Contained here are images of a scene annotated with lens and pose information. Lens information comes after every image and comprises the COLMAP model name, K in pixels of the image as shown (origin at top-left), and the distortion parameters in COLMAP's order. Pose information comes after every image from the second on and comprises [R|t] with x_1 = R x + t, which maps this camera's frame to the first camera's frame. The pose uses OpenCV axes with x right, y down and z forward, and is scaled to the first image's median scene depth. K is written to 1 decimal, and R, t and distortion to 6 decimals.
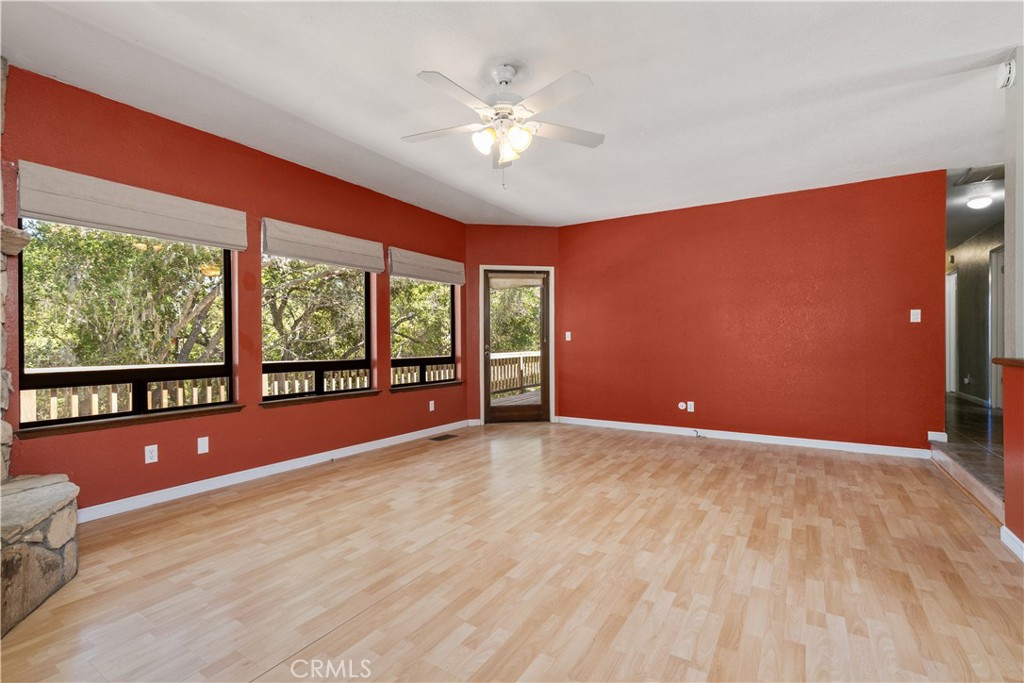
lens RADIAL K [[461.9, 0, 508.7], [0, 461.9, 343.0], [0, 0, 1]] dist [0.010255, -0.001351]
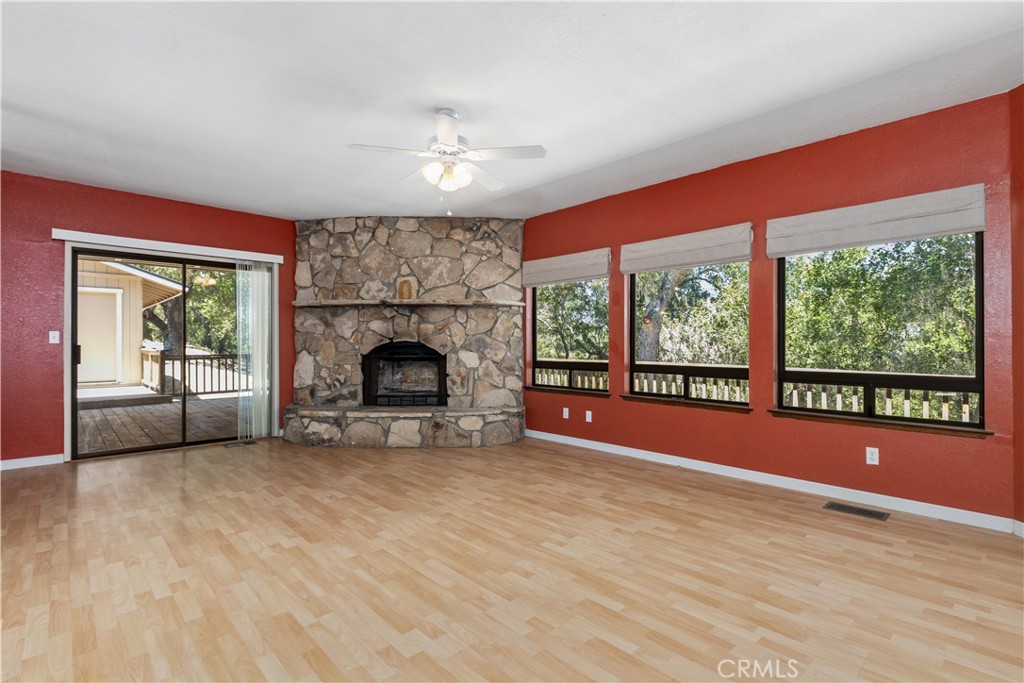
lens RADIAL K [[482.0, 0, 507.5], [0, 482.0, 343.7], [0, 0, 1]] dist [0.001655, -0.000665]
pose [[-0.249496, 0.000008, -0.968376, 0.994762], [-0.003776, 0.999992, 0.000982, -0.011189], [0.968369, 0.003902, -0.249494, 1.283214]]
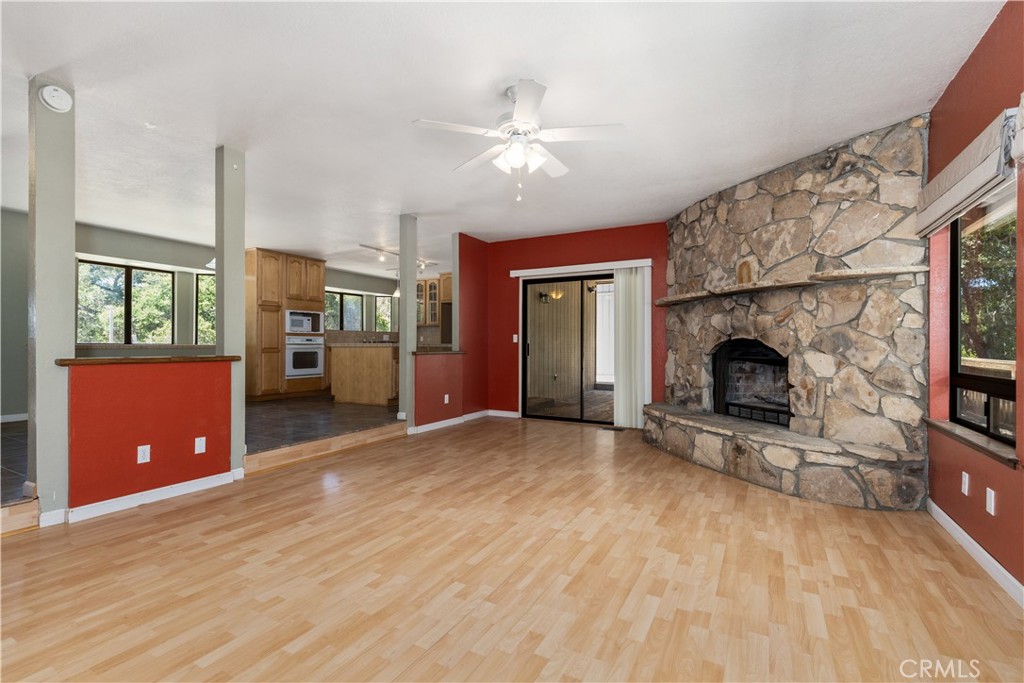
lens RADIAL K [[461.9, 0, 506.4], [0, 461.9, 343.4], [0, 0, 1]] dist [0.010255, -0.001351]
pose [[-0.998417, 0.000771, -0.056239, 0.069488], [0.000627, 0.999996, 0.002578, -0.005880], [0.056241, 0.002538, -0.998414, 1.836105]]
